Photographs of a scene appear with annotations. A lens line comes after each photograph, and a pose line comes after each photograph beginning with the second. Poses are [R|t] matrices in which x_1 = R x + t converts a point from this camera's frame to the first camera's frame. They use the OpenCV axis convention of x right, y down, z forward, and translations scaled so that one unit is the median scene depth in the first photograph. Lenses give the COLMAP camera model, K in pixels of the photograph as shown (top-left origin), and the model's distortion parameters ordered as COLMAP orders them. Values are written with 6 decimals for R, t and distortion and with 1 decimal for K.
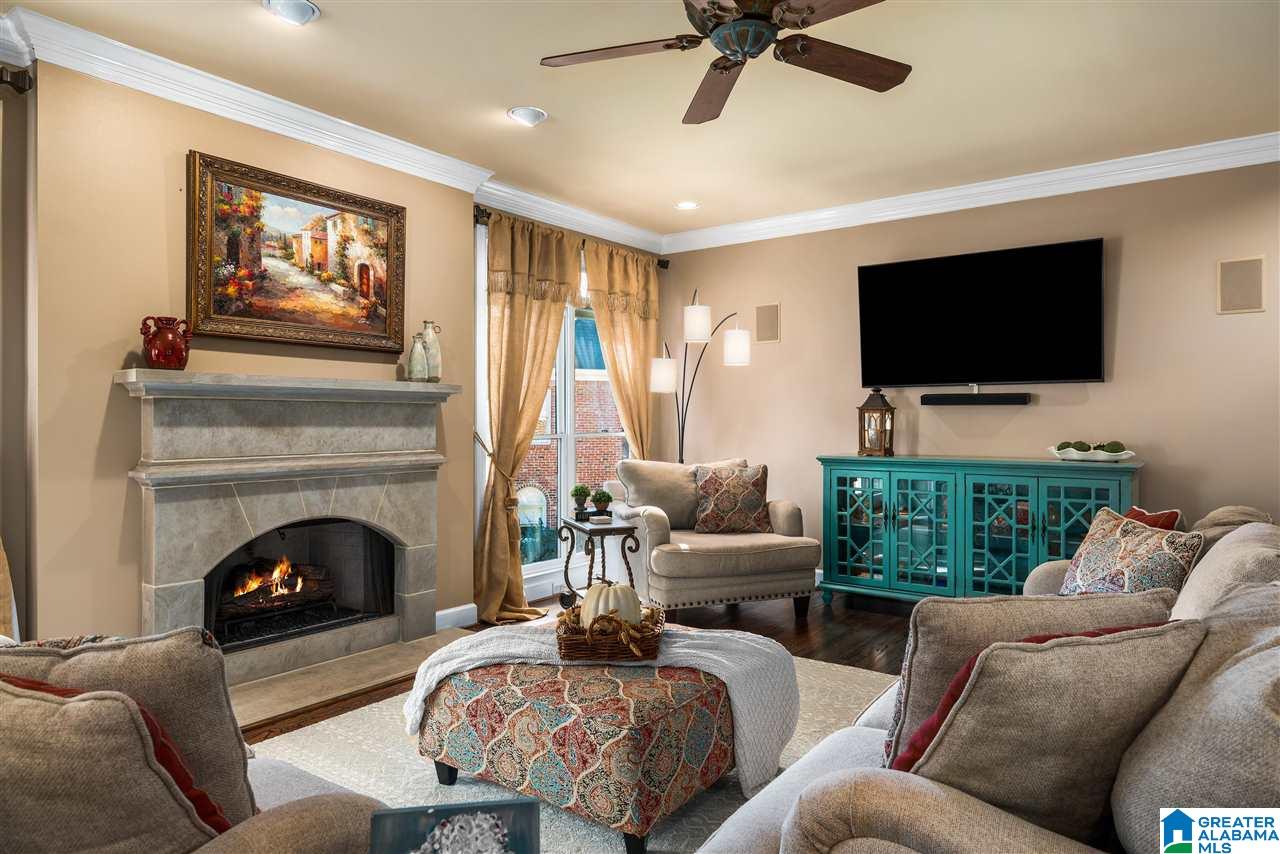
lens RADIAL K [[779.6, 0, 636.5], [0, 779.6, 423.0], [0, 0, 1]] dist [0.001931, -0.000163]
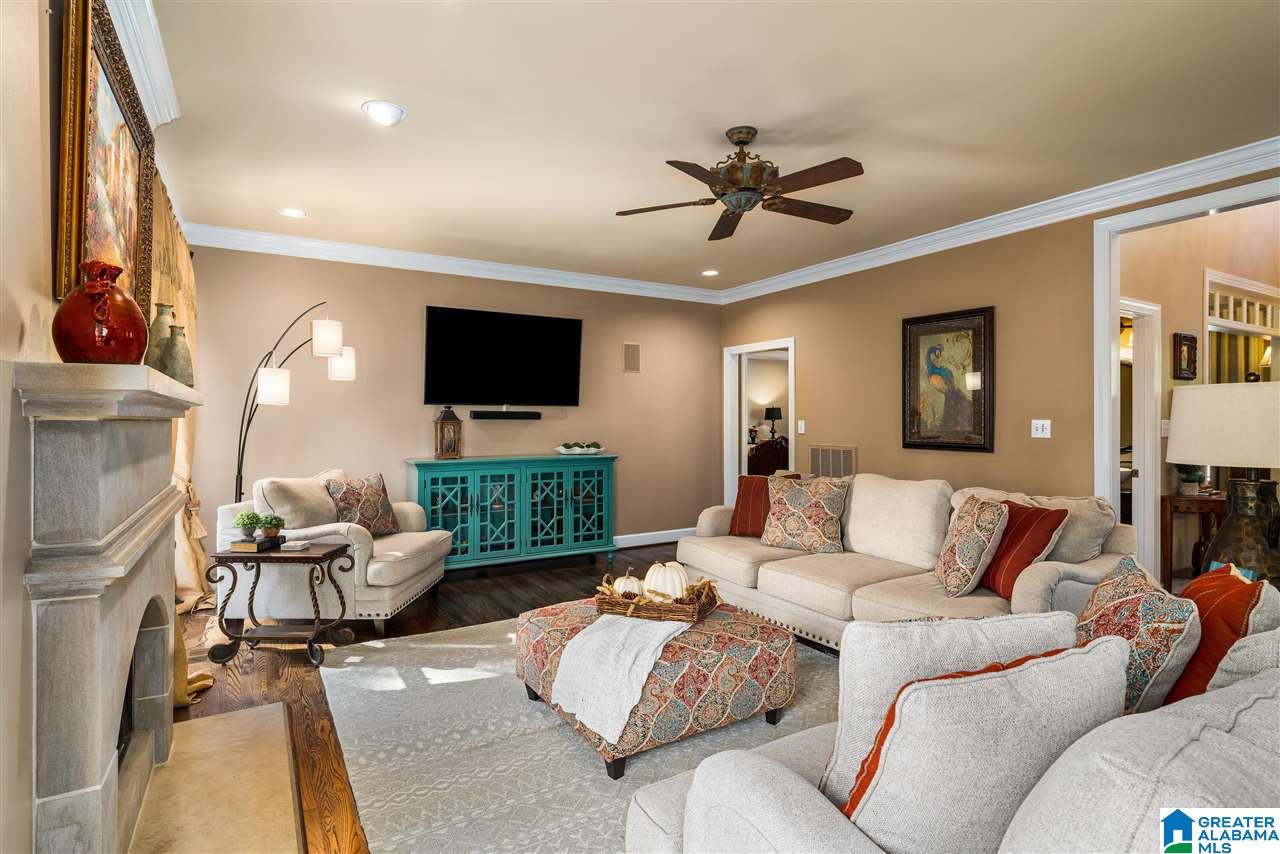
lens RADIAL K [[625.4, 0, 631.6], [0, 625.4, 421.4], [0, 0, 1]] dist [-0.006249, -0.000263]
pose [[0.391216, 0.003434, 0.920293, -0.533495], [0.012699, 0.999878, -0.009130, -0.006630], [-0.920211, 0.015258, 0.391124, 0.345736]]
